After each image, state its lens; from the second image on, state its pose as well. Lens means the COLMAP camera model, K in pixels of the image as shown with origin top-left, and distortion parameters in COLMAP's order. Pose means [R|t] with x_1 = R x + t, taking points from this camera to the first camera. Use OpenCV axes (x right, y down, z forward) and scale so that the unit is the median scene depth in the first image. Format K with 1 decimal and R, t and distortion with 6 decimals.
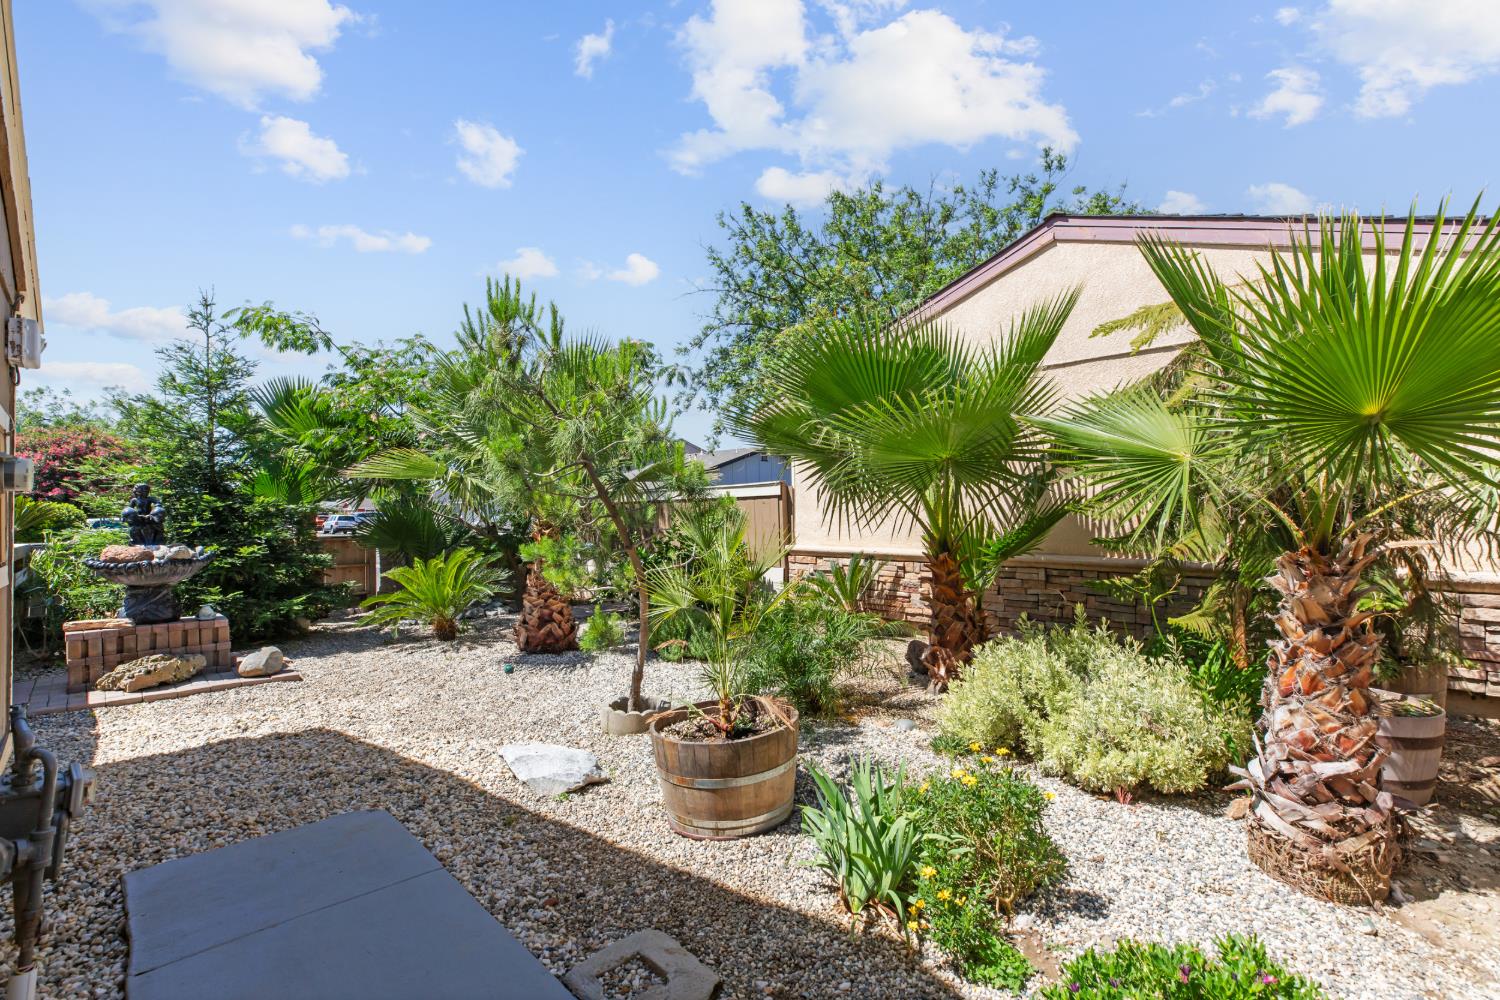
lens RADIAL K [[681.8, 0, 759.9], [0, 681.8, 503.9], [0, 0, 1]] dist [0.001197, 0.000661]
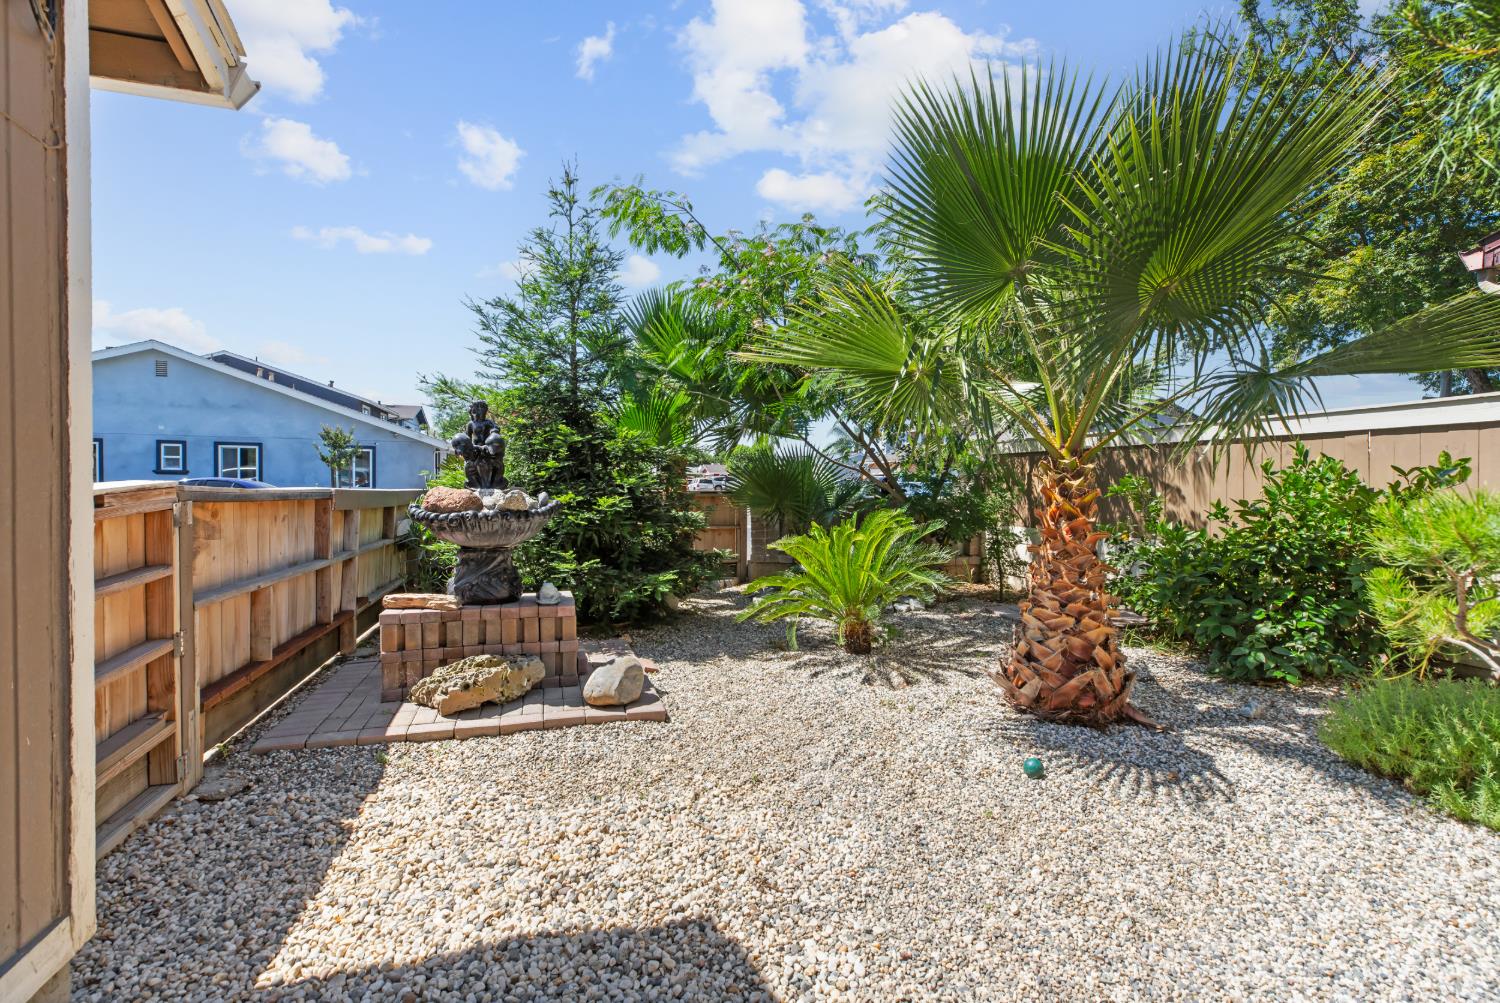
lens RADIAL K [[681.8, 0, 759.9], [0, 681.8, 505.4], [0, 0, 1]] dist [0.001197, 0.000661]
pose [[0.893935, 0.033090, -0.446973, -0.293225], [-0.011607, 0.998646, 0.050716, 0.033959], [0.448045, -0.040149, 0.893109, 0.440763]]
